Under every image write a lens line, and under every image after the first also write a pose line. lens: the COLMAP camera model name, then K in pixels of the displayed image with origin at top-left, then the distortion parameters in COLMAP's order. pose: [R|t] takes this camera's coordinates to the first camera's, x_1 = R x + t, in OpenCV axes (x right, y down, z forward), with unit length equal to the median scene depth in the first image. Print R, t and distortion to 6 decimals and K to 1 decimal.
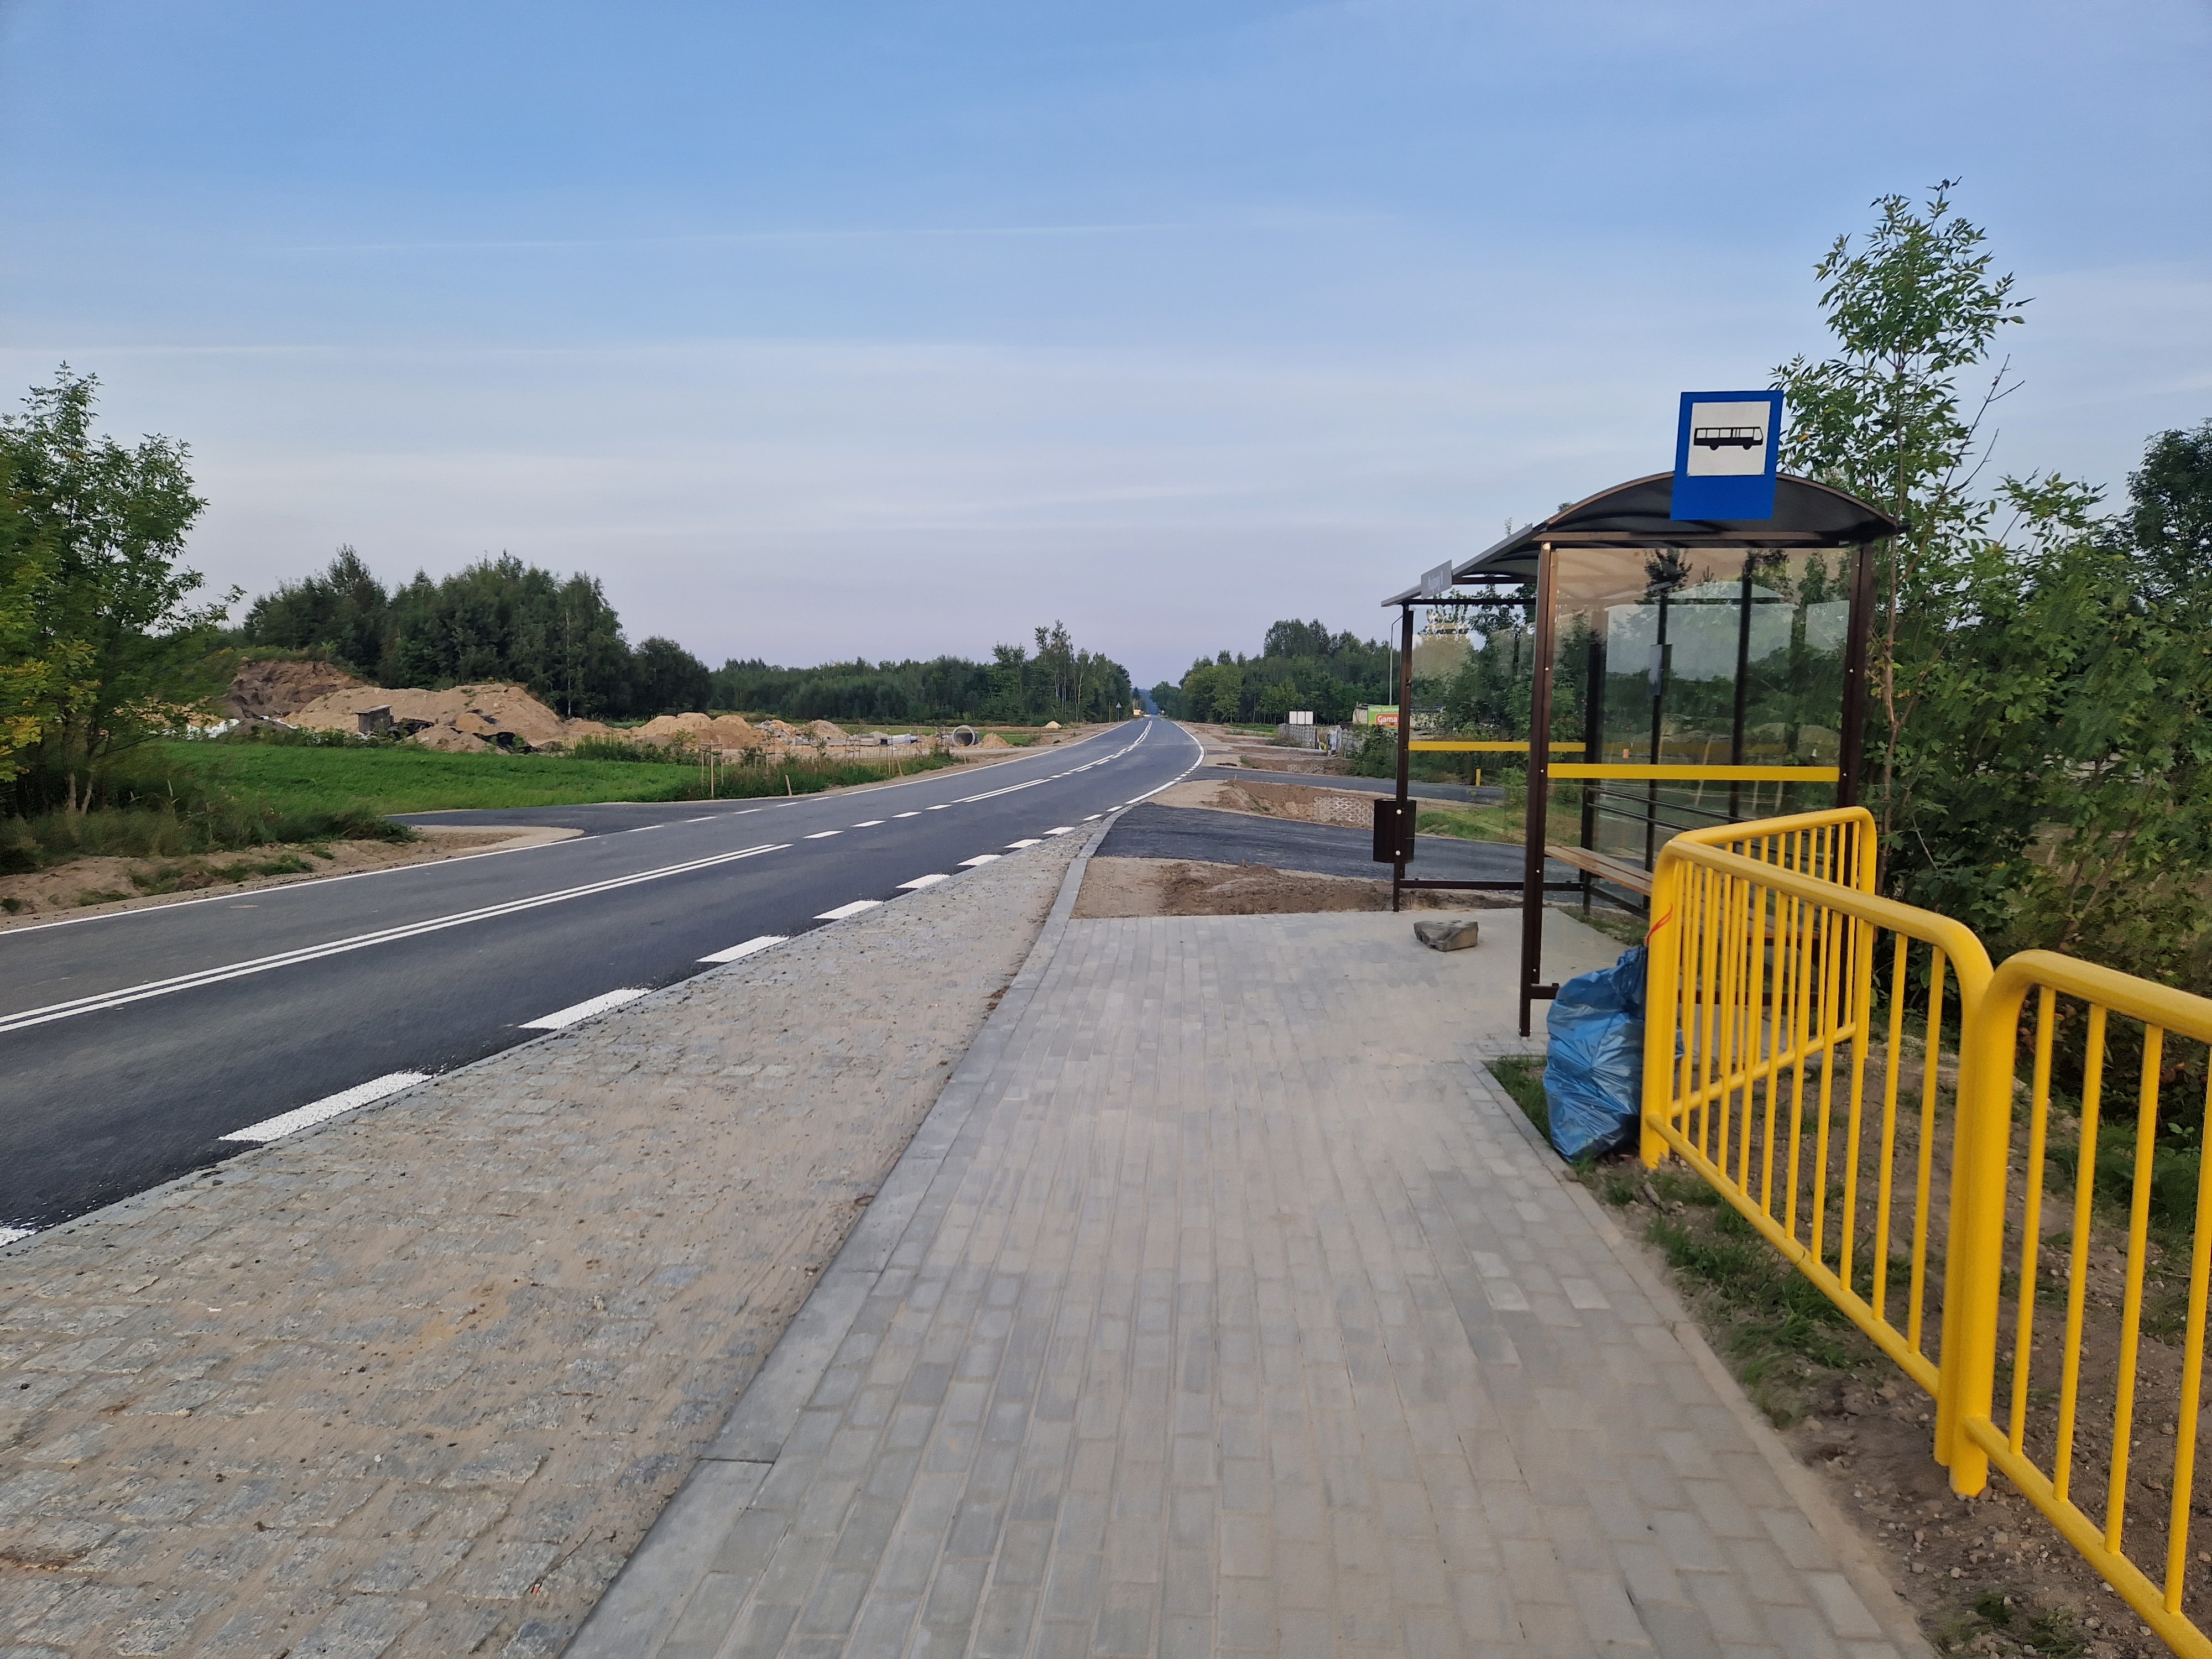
lens RADIAL K [[1521.9, 0, 1100.2], [0, 1521.9, 890.6], [0, 0, 1]] dist [0.051239, -0.015656]
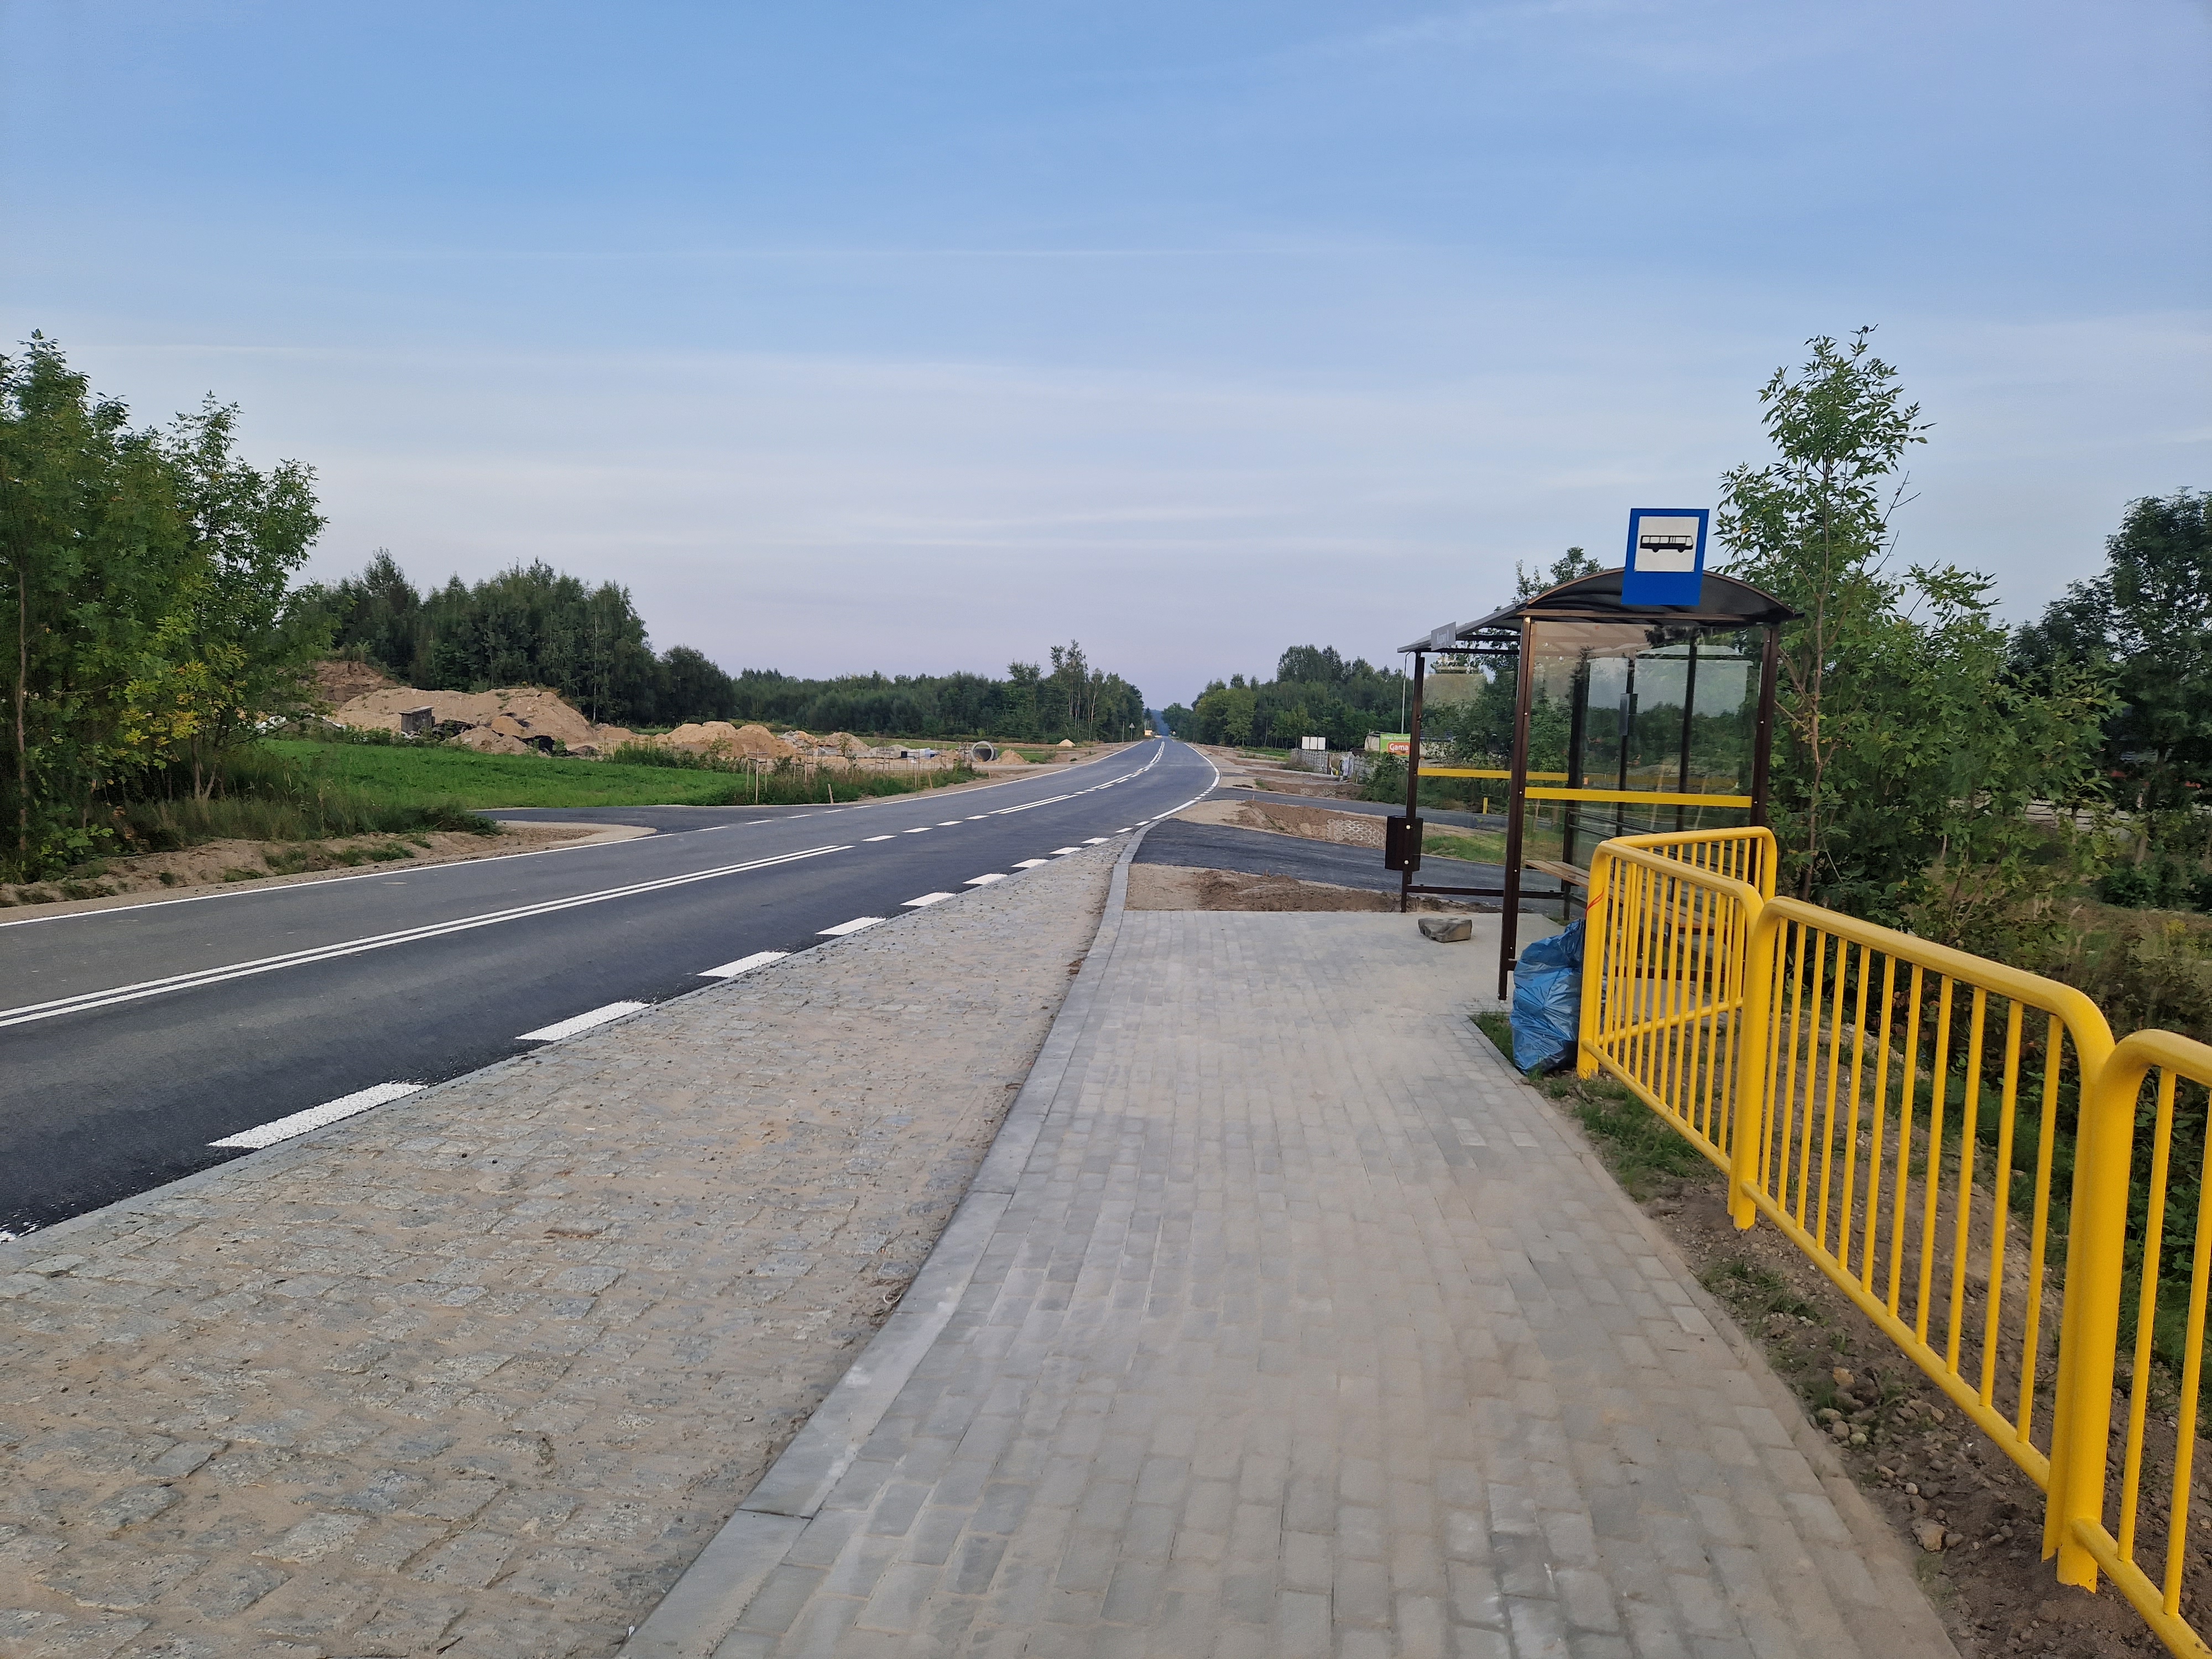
lens RADIAL K [[1521.9, 0, 1085.9], [0, 1521.9, 888.5], [0, 0, 1]] dist [0.051239, -0.015656]
pose [[0.999461, 0.029977, -0.013373, -0.036466], [-0.030159, 0.999452, -0.013615, 0.019896], [0.012958, 0.014011, 0.999818, -0.184926]]
